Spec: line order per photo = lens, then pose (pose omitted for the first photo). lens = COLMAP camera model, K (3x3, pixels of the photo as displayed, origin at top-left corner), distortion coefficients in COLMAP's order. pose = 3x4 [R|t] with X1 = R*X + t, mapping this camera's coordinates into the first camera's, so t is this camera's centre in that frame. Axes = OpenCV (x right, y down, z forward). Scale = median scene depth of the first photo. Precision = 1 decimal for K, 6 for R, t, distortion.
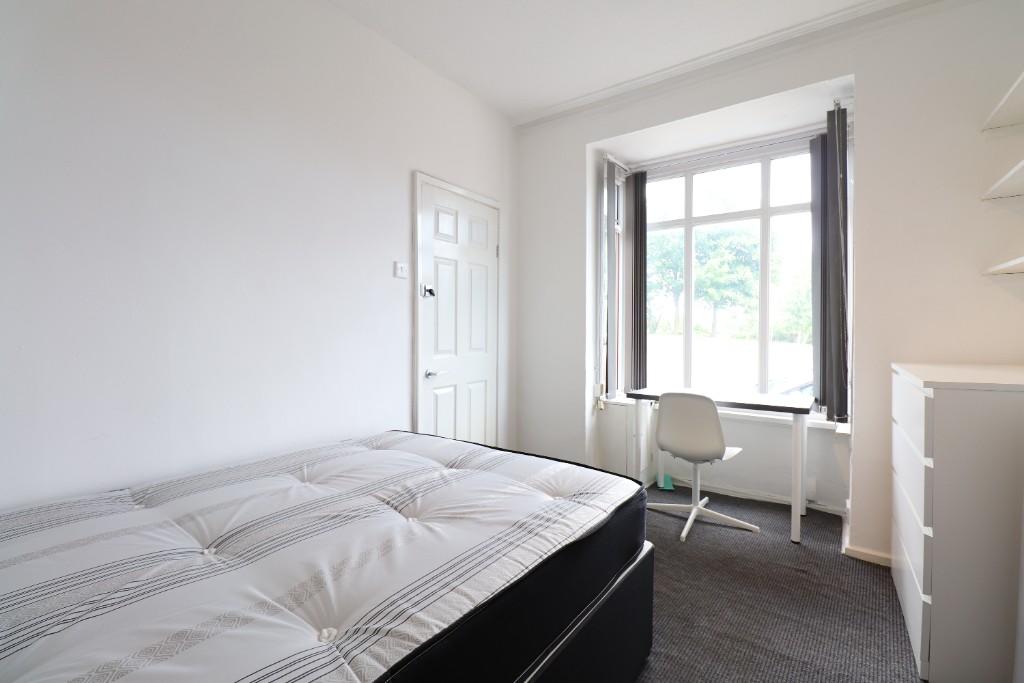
lens RADIAL K [[472.9, 0, 512.2], [0, 472.9, 329.5], [0, 0, 1]] dist [-0.000750, -0.013190]
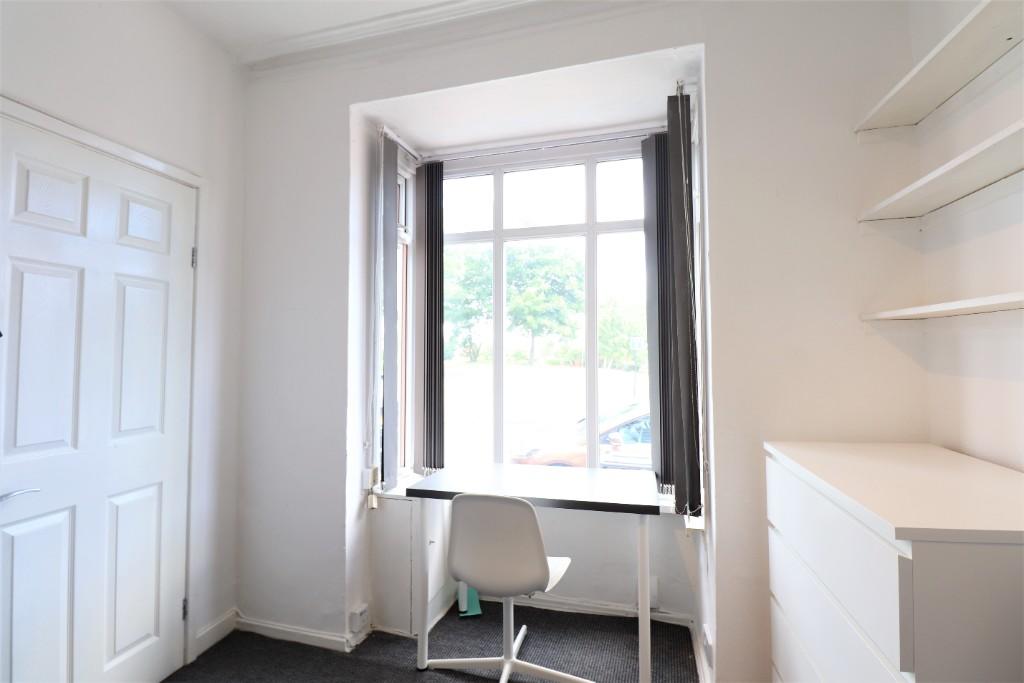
lens RADIAL K [[472.9, 0, 512.2], [0, 472.9, 329.5], [0, 0, 1]] dist [-0.000750, -0.013190]
pose [[0.935525, 0.009611, 0.353129, 0.134740], [0.007969, 0.998801, -0.048297, -0.044388], [-0.353170, 0.047997, 0.934327, 0.310376]]
